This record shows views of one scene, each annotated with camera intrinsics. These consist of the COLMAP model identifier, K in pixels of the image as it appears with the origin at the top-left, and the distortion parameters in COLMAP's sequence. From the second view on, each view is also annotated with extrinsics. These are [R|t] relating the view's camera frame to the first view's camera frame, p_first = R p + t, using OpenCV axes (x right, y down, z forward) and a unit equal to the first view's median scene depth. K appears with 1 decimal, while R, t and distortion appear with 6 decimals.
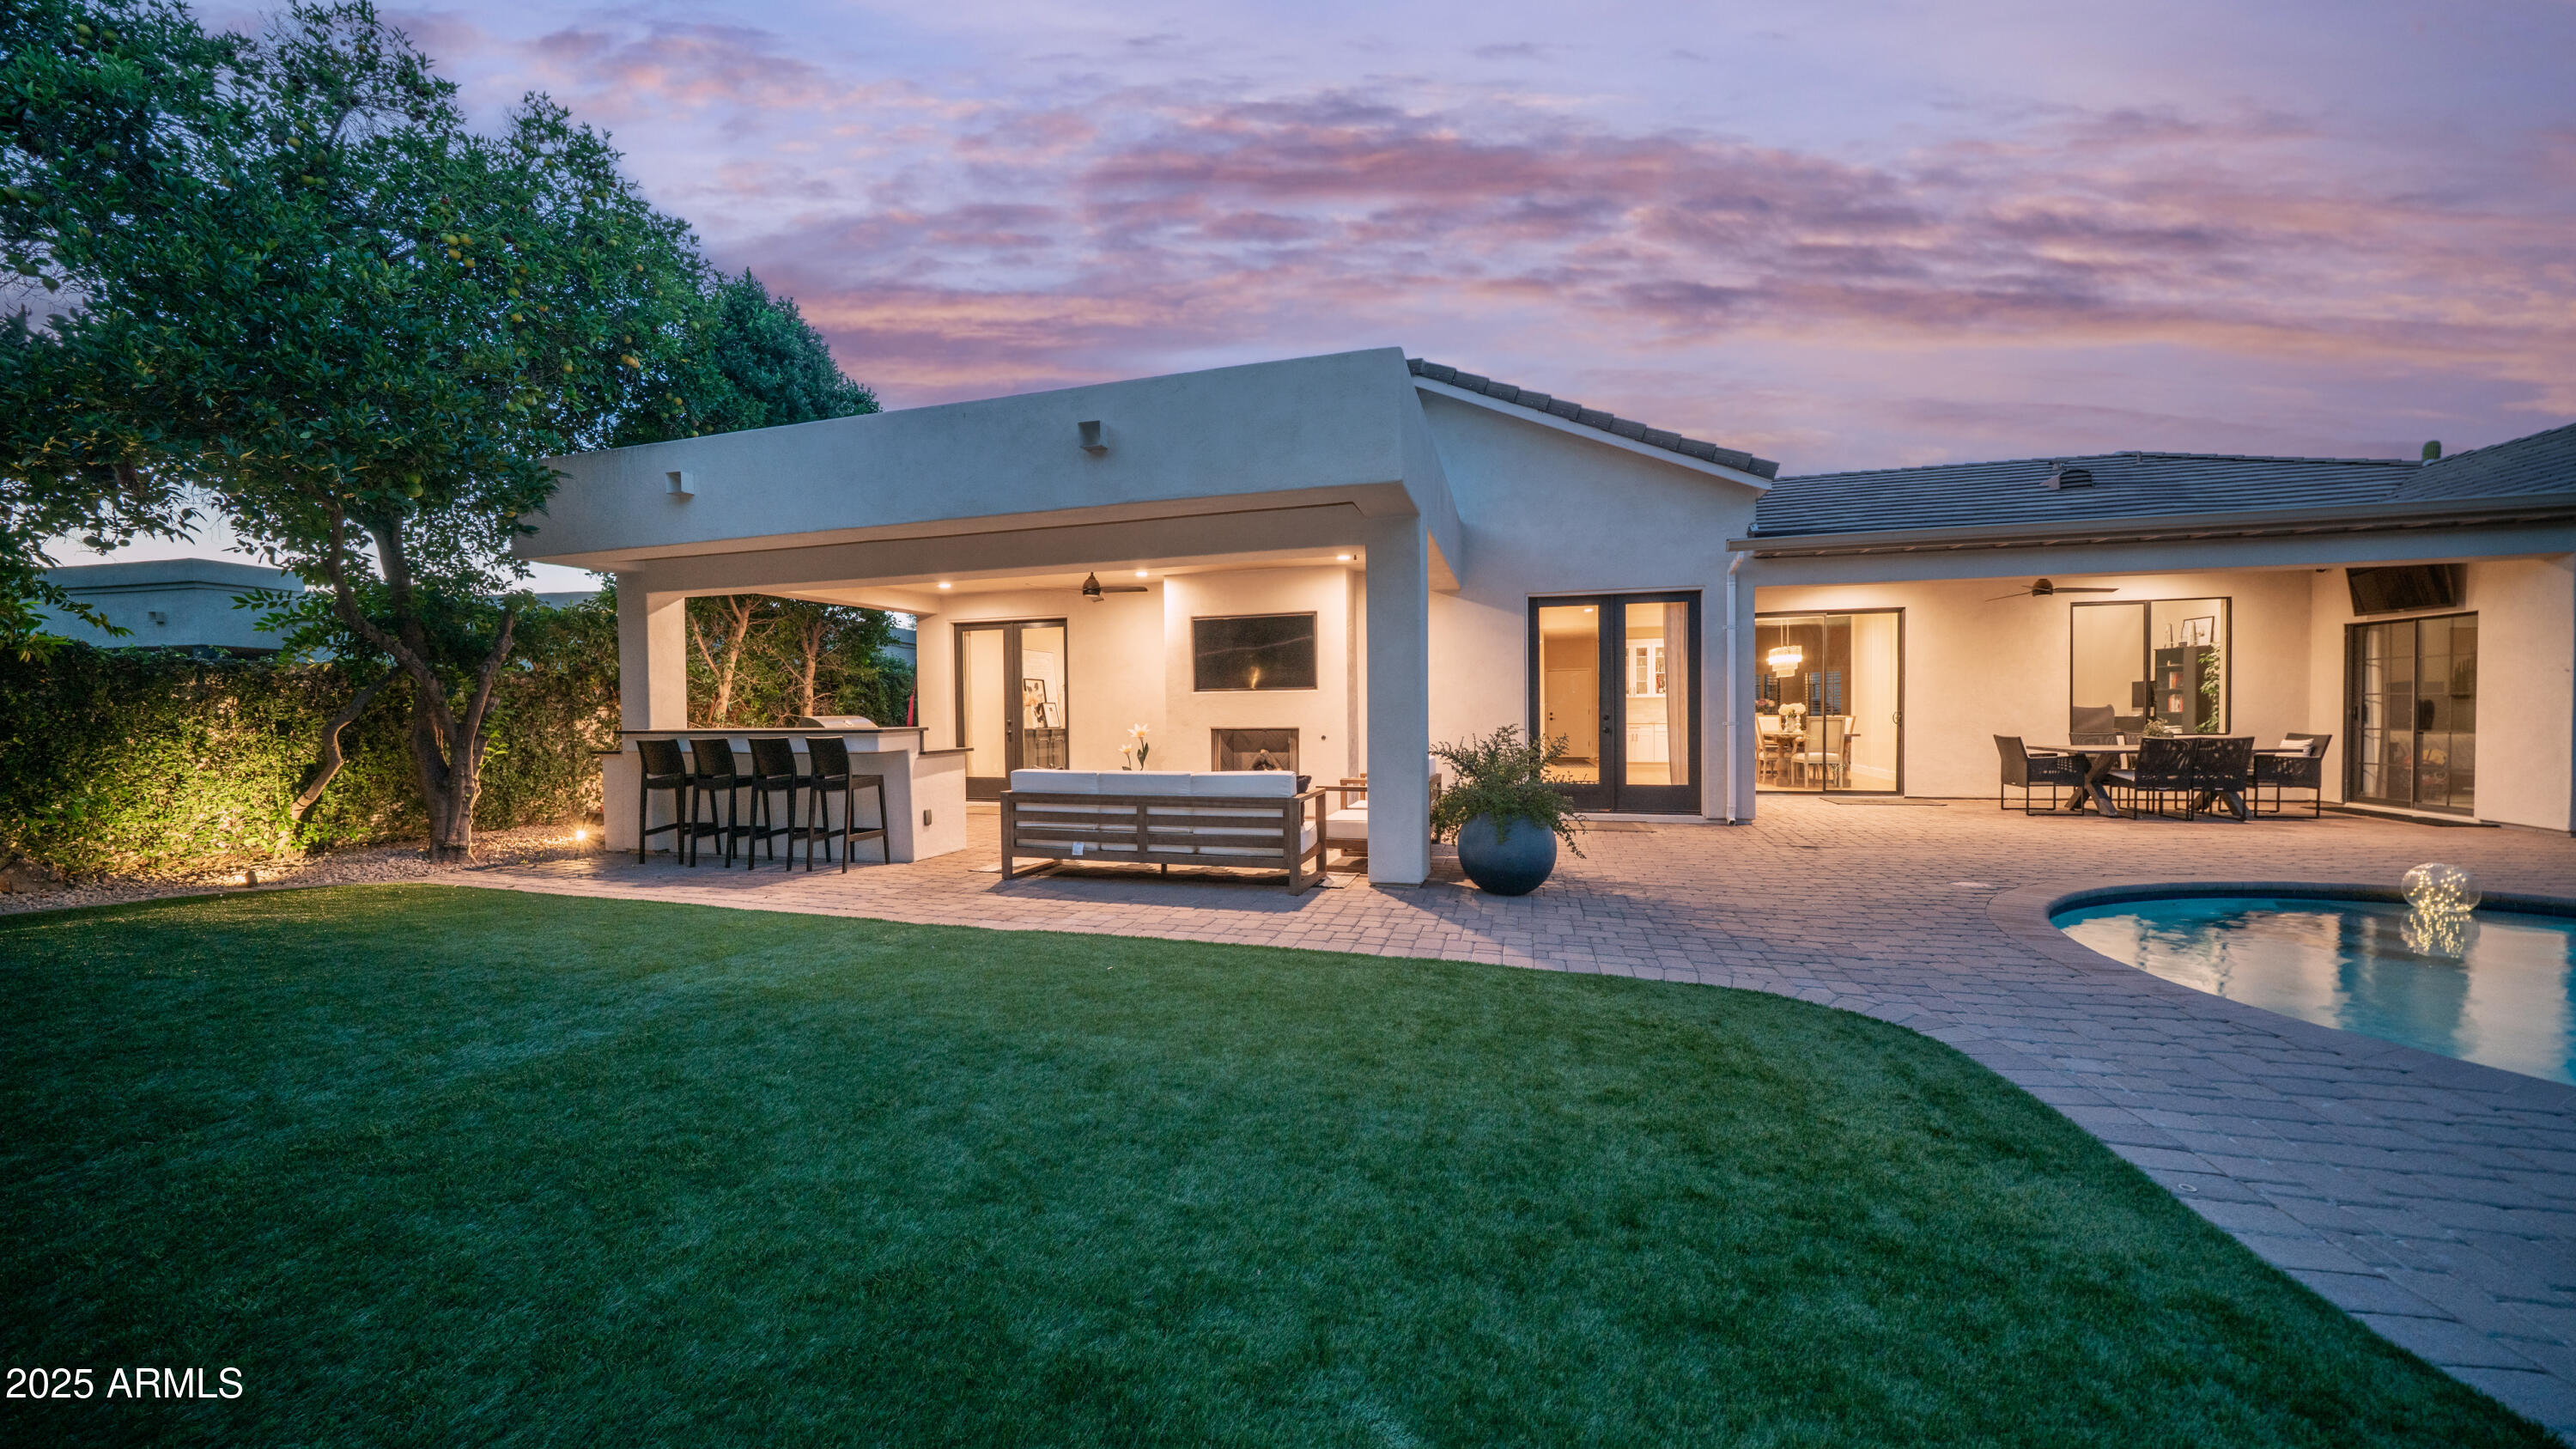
lens RADIAL K [[892.5, 0, 1288.0], [0, 892.5, 724.5], [0, 0, 1]] dist [-0.001250, 0.000036]
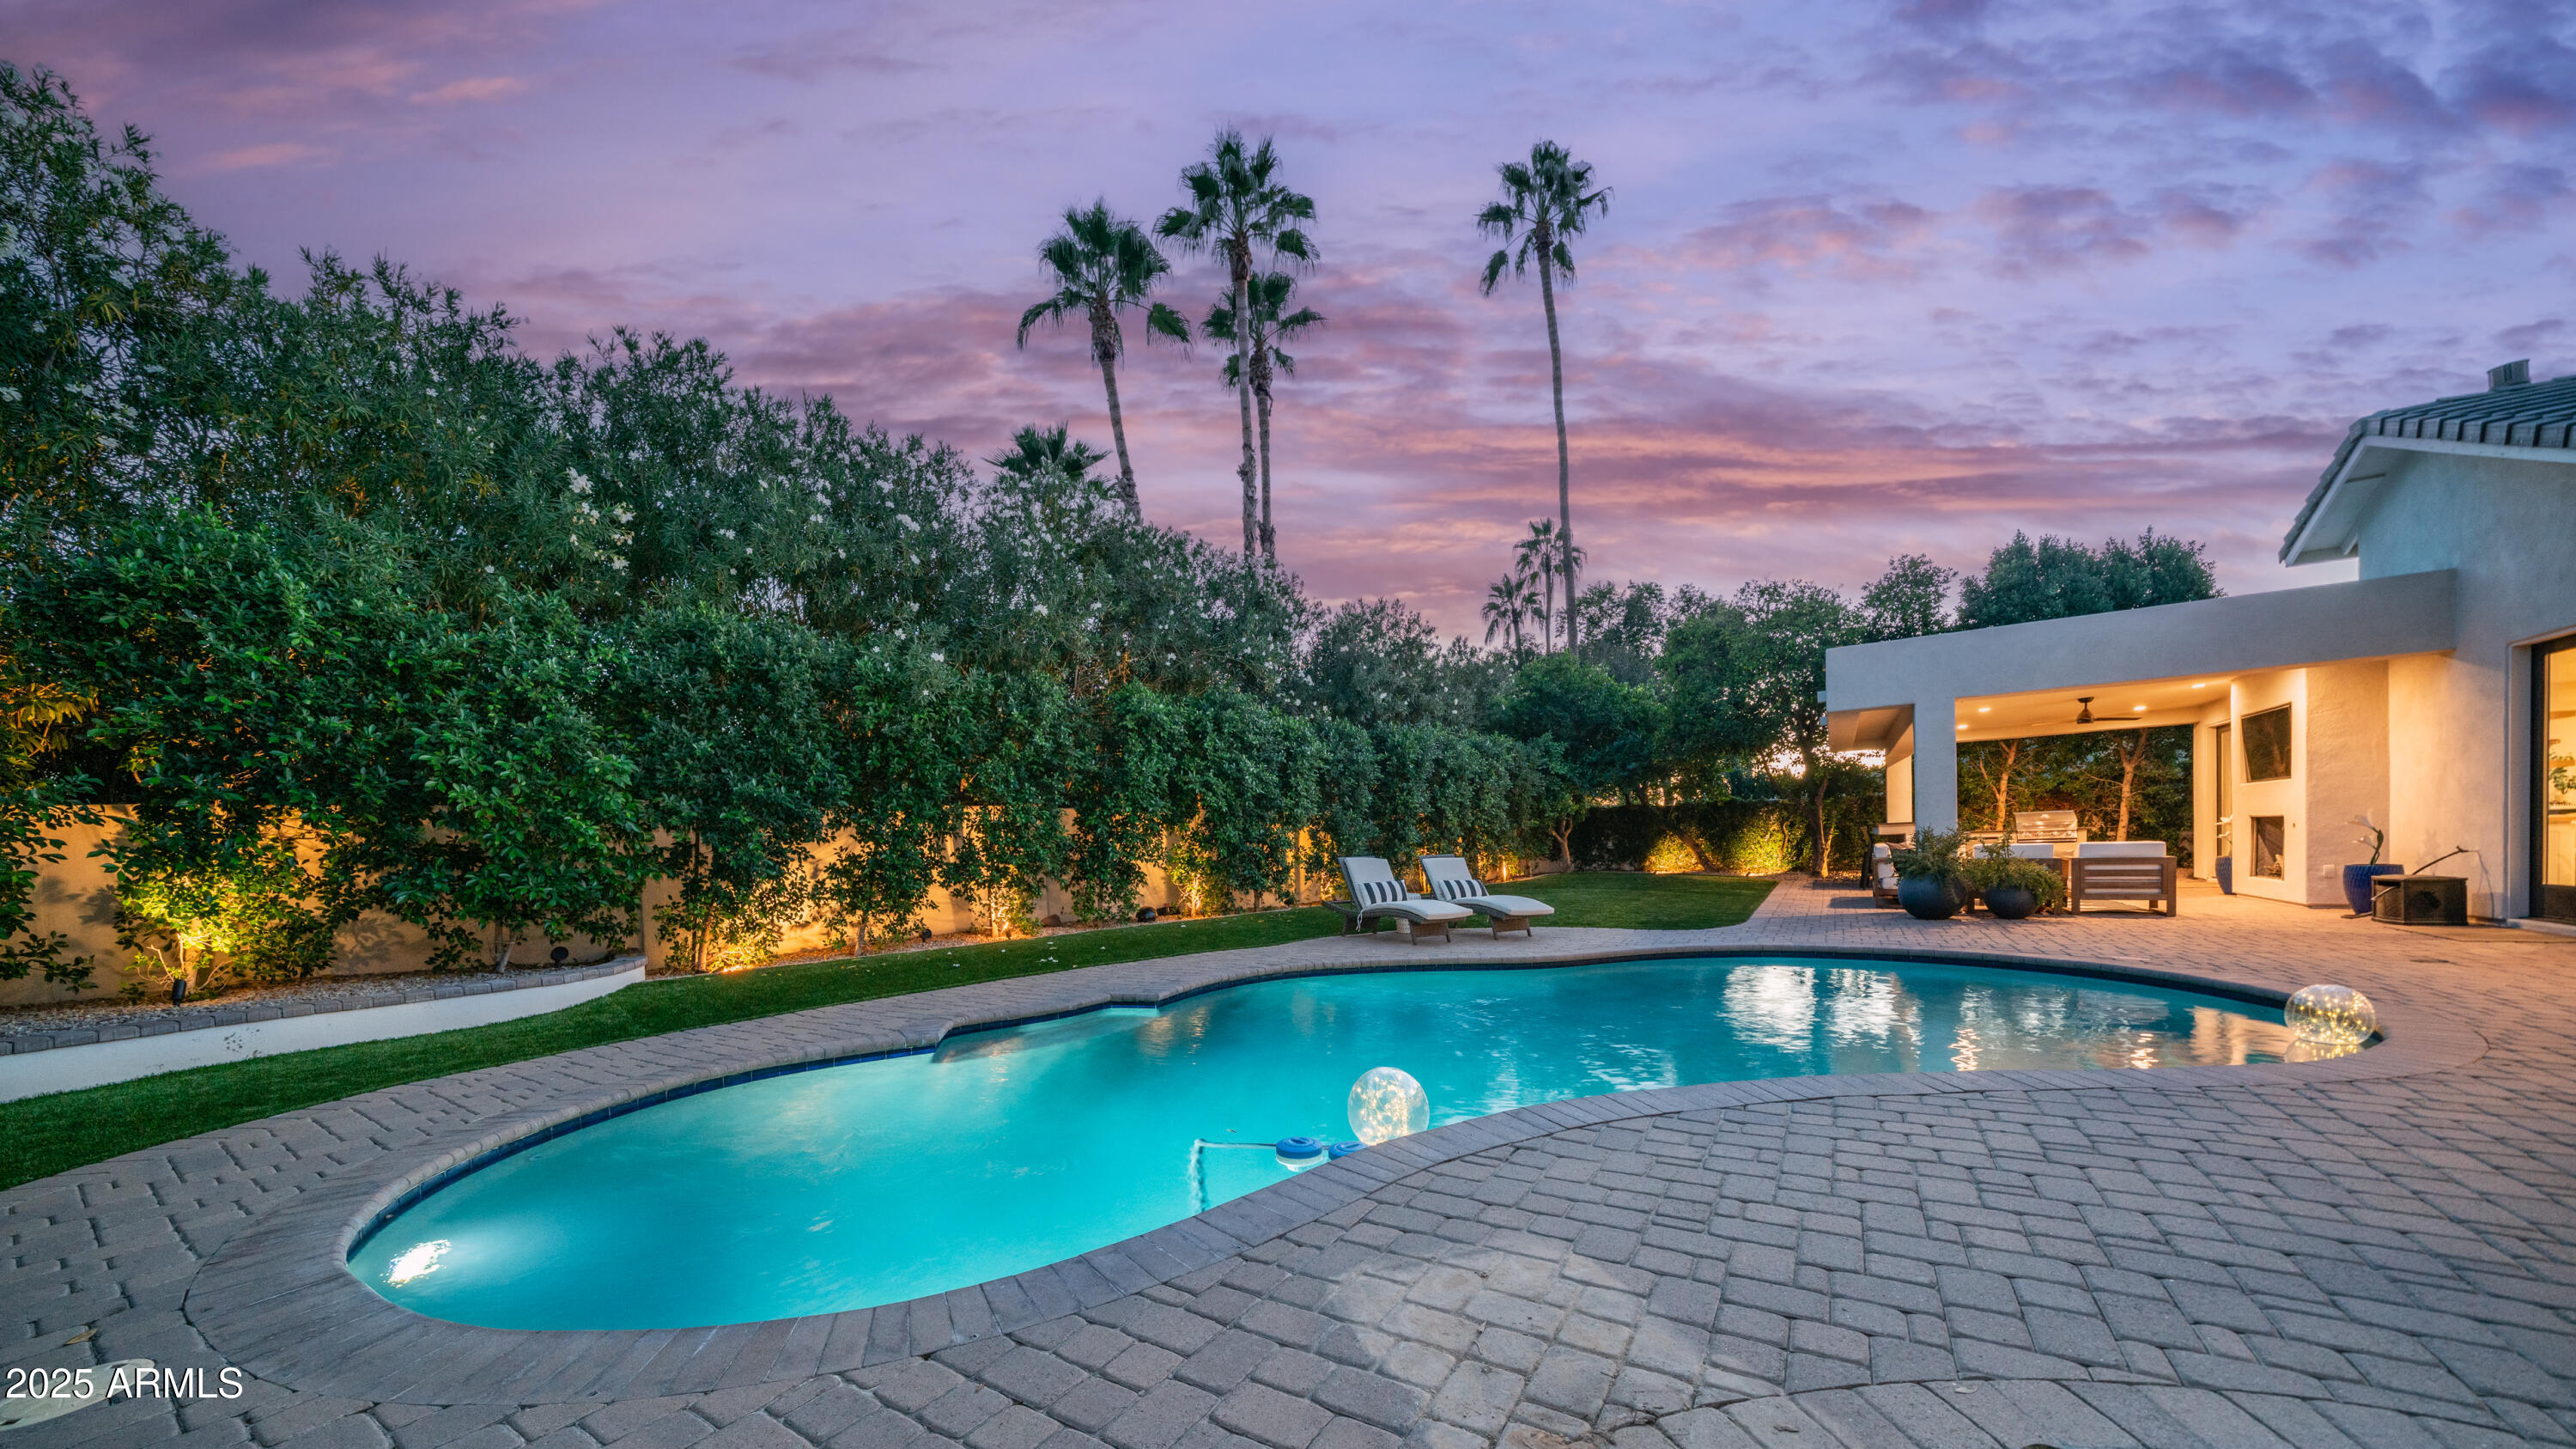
lens RADIAL K [[895.6, 0, 1273.5], [0, 895.6, 871.4], [0, 0, 1]] dist [-0.000137, 0.000068]
pose [[-0.289060, 0.047963, -0.956109, 1.412211], [0.023503, 0.998799, 0.042999, -0.004445], [0.957022, -0.010043, -0.289840, 0.177671]]
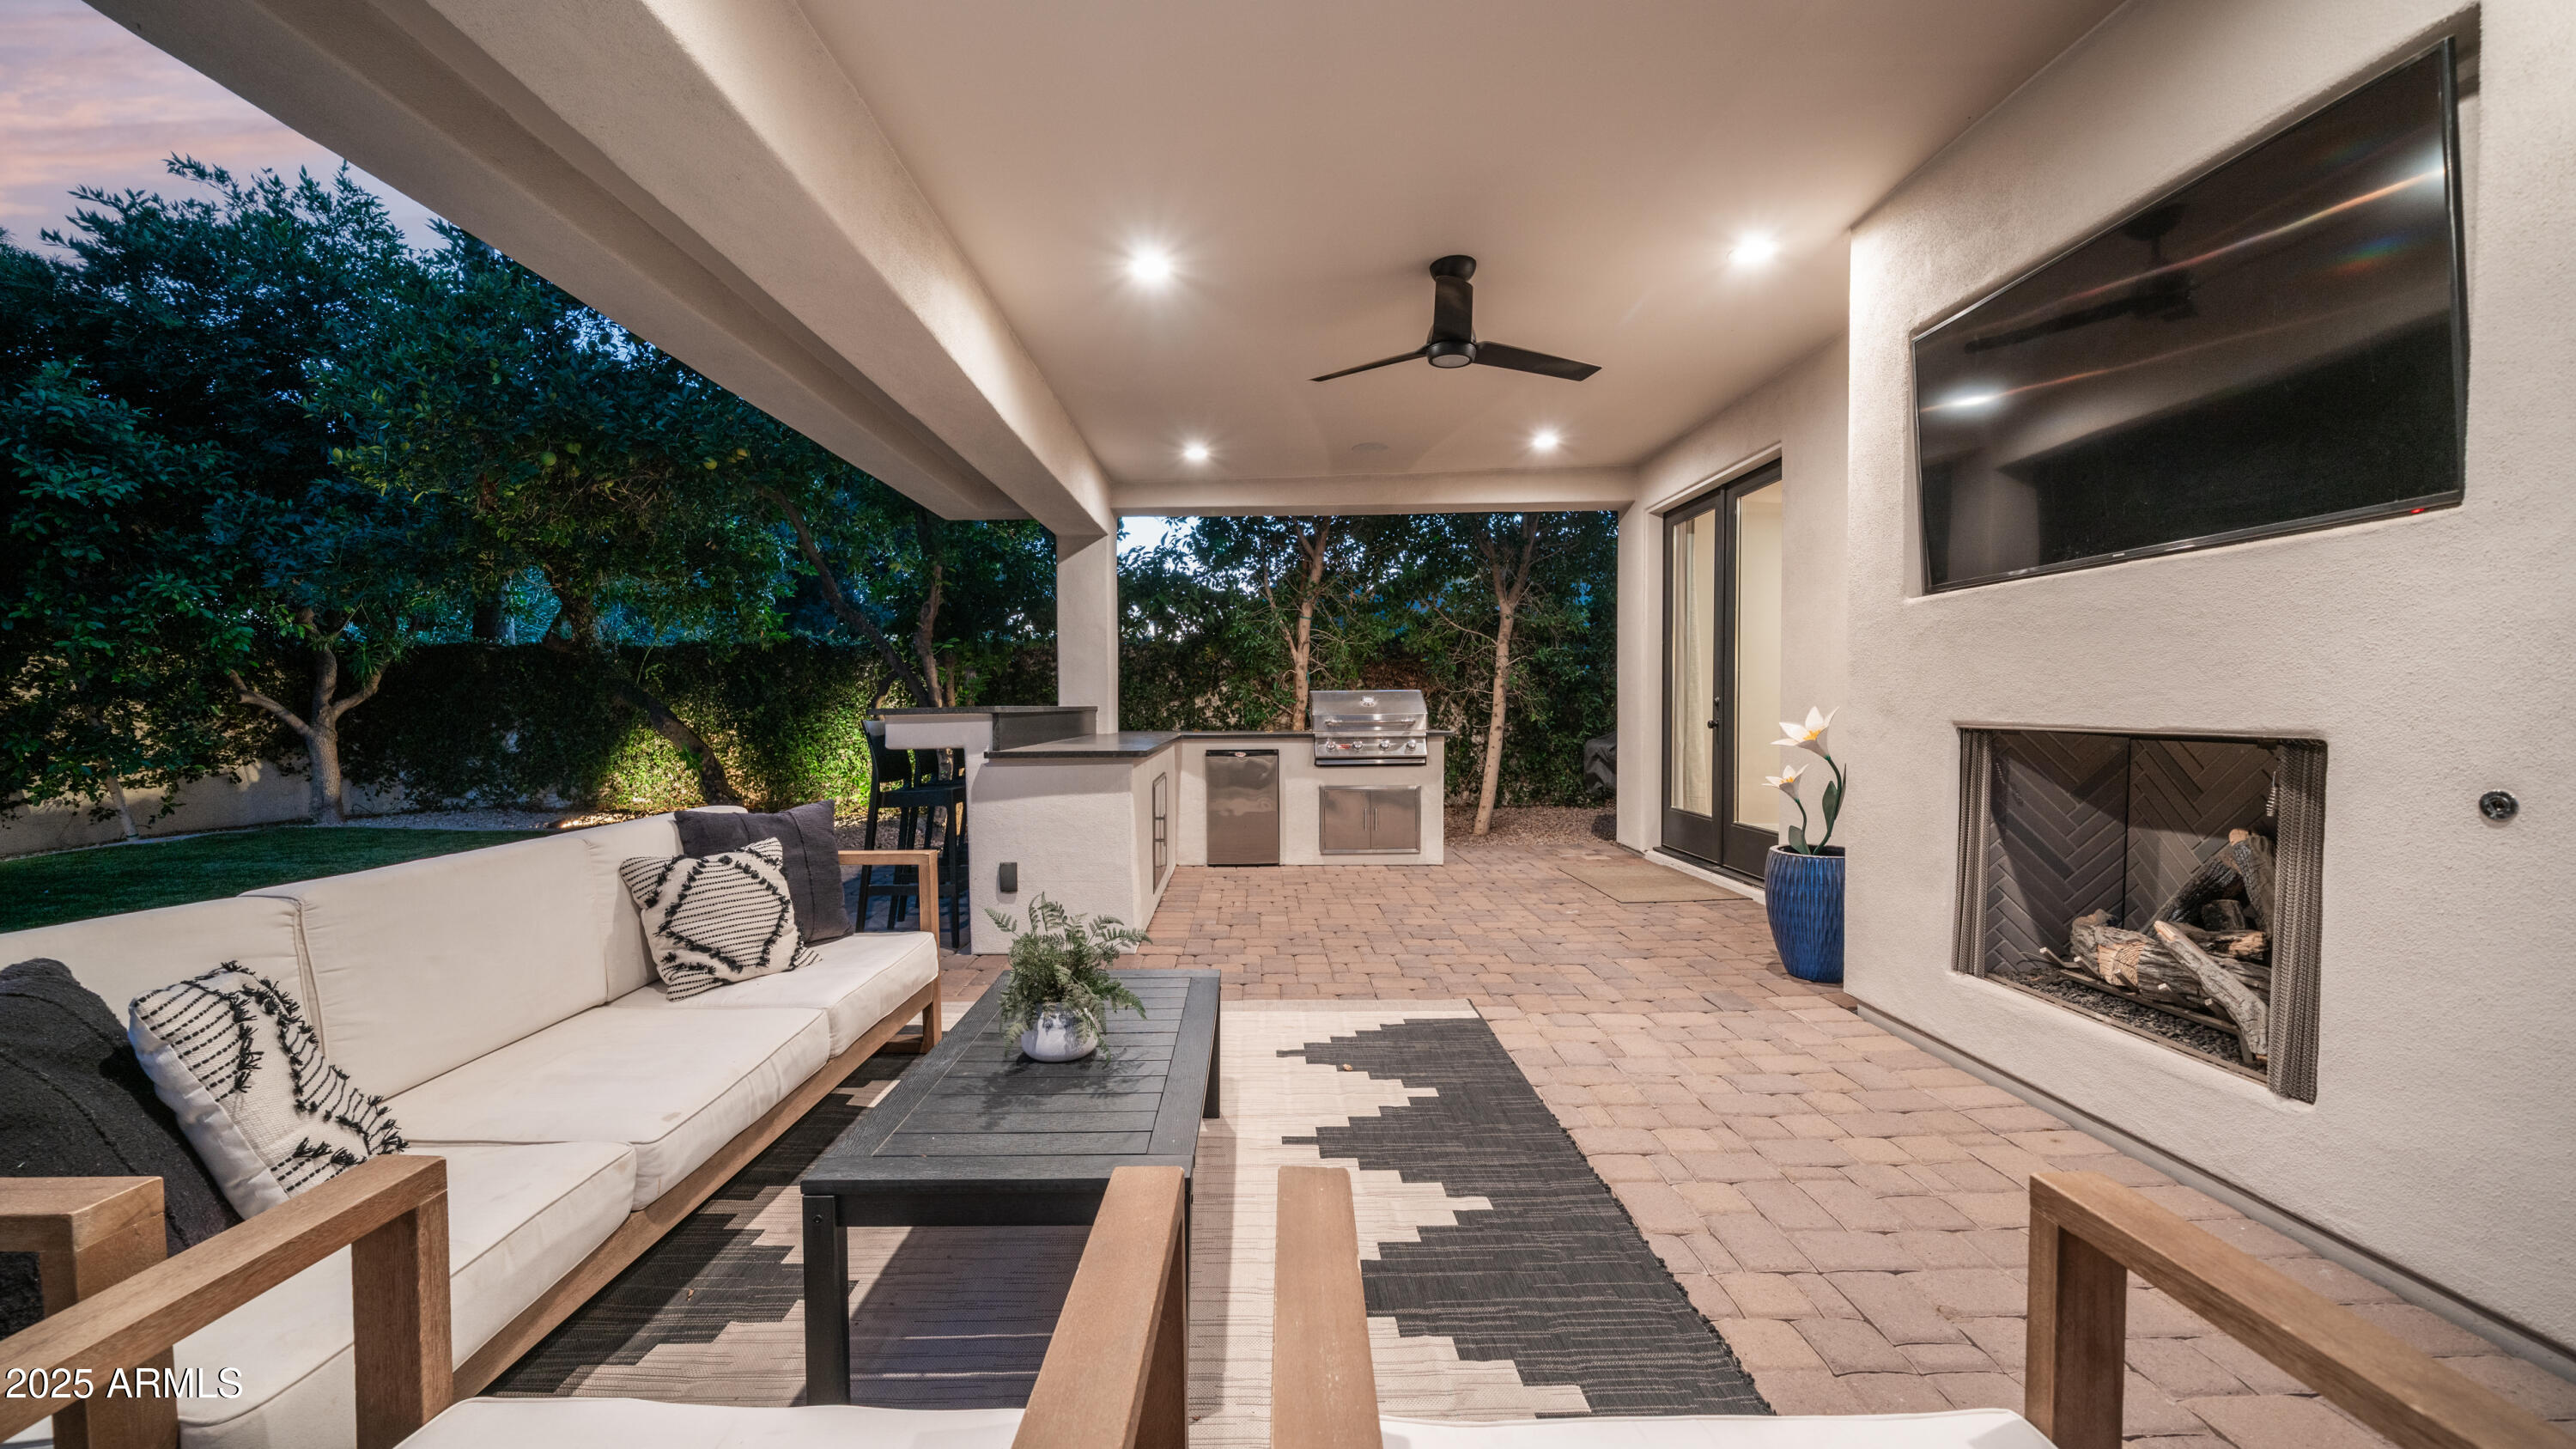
lens RADIAL K [[974.8, 0, 1272.9], [0, 974.8, 732.4], [0, 0, 1]] dist [0.000149, -0.000013]
pose [[0.274397, 0.034492, -0.960998, 0.148584], [-0.009744, 0.999405, 0.033089, -0.001677], [0.961567, 0.000285, 0.274570, 0.770472]]
